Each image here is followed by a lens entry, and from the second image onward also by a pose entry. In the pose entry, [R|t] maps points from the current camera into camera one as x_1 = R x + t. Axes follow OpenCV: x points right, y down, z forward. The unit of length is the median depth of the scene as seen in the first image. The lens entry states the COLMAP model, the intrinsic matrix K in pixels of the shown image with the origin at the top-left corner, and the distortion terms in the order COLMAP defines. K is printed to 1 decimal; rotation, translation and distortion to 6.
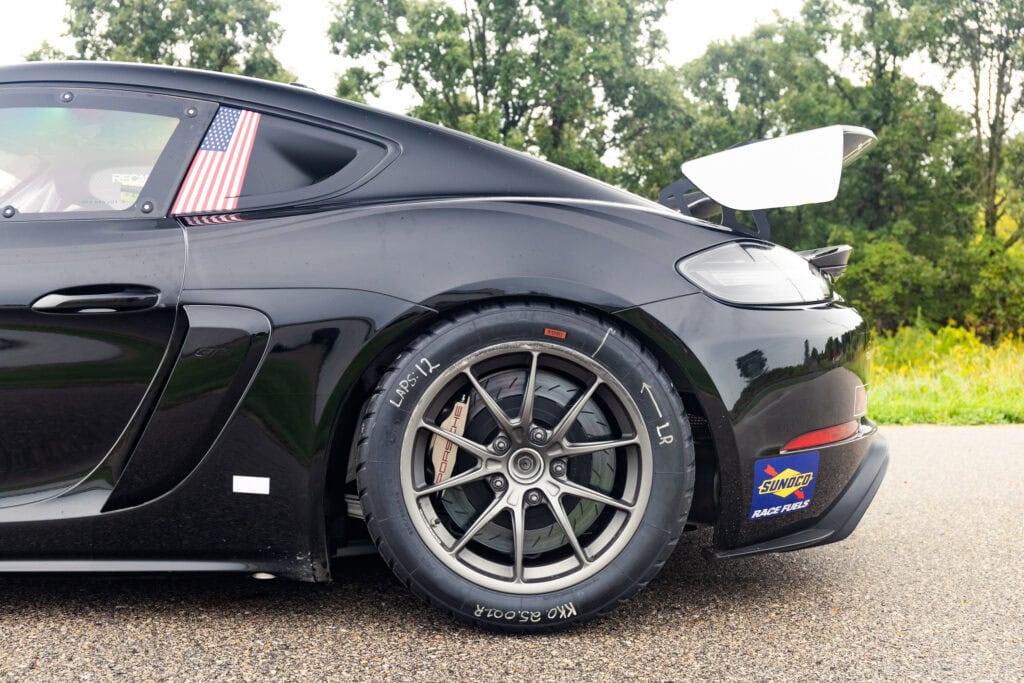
lens RADIAL K [[1288.3, 0, 511.6], [0, 1288.3, 316.3], [0, 0, 1]] dist [-0.049665, 0.017334]
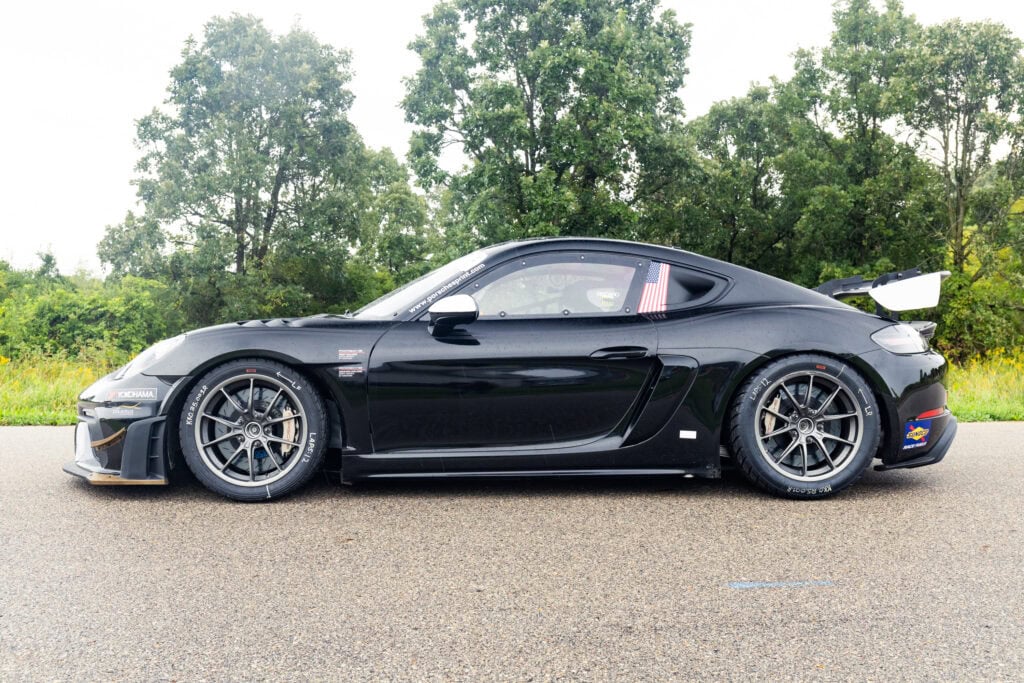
lens RADIAL K [[1224.9, 0, 510.4], [0, 1224.9, 319.5], [0, 0, 1]] dist [-0.031471, -0.019254]
pose [[0.999886, -0.003181, 0.014769, -0.060490], [0.003394, 0.999890, -0.014437, -0.004638], [-0.014721, 0.014485, 0.999787, -0.128047]]
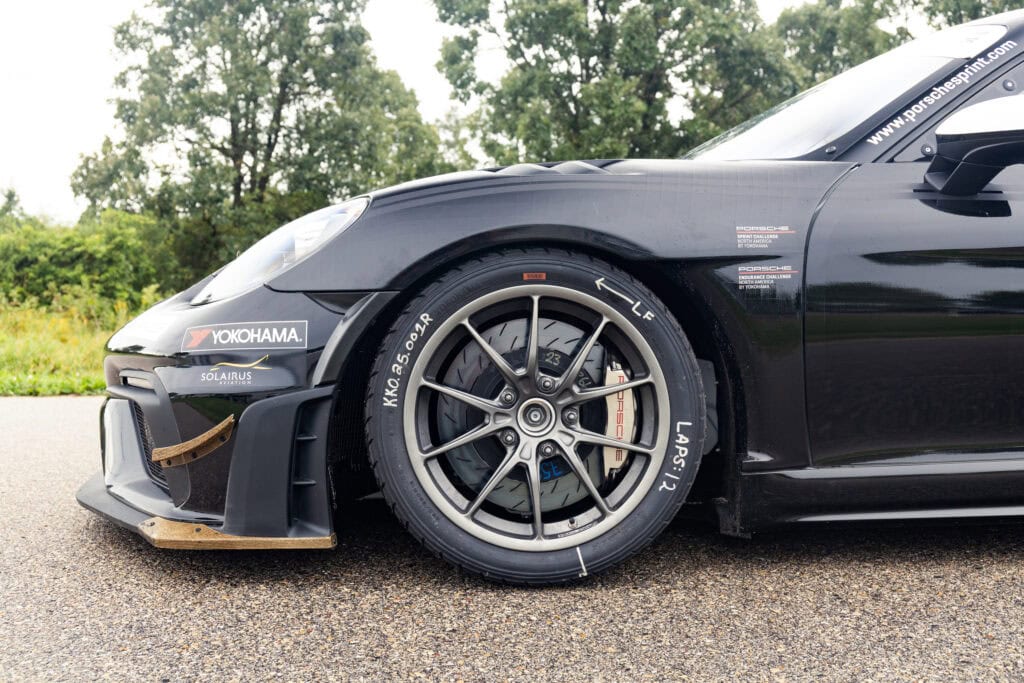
lens RADIAL K [[1288.3, 0, 511.6], [0, 1288.3, 316.3], [0, 0, 1]] dist [-0.049665, 0.017334]
pose [[0.999556, -0.013906, 0.026371, -0.111816], [0.013368, 0.999701, 0.020470, 0.002709], [-0.026647, -0.020108, 0.999443, 0.004440]]
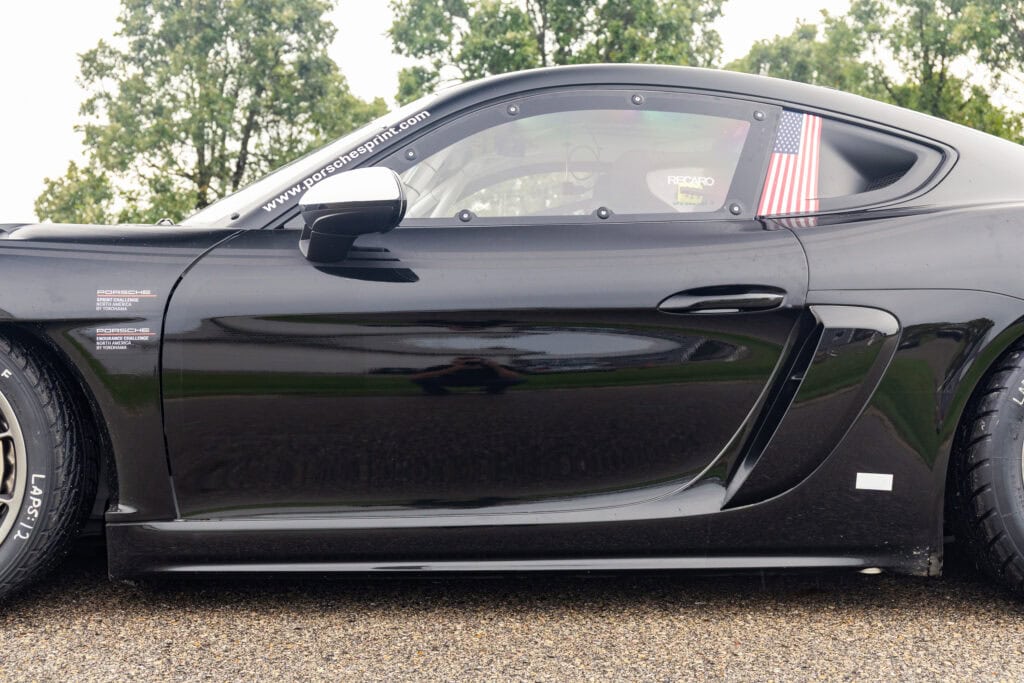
lens RADIAL K [[1288.3, 0, 511.6], [0, 1288.3, 316.3], [0, 0, 1]] dist [-0.049665, 0.017334]
pose [[0.999977, 0.000080, 0.006797, -0.055022], [-0.000084, 1.000000, 0.000491, -0.000063], [-0.006797, -0.000492, 0.999977, -0.001924]]
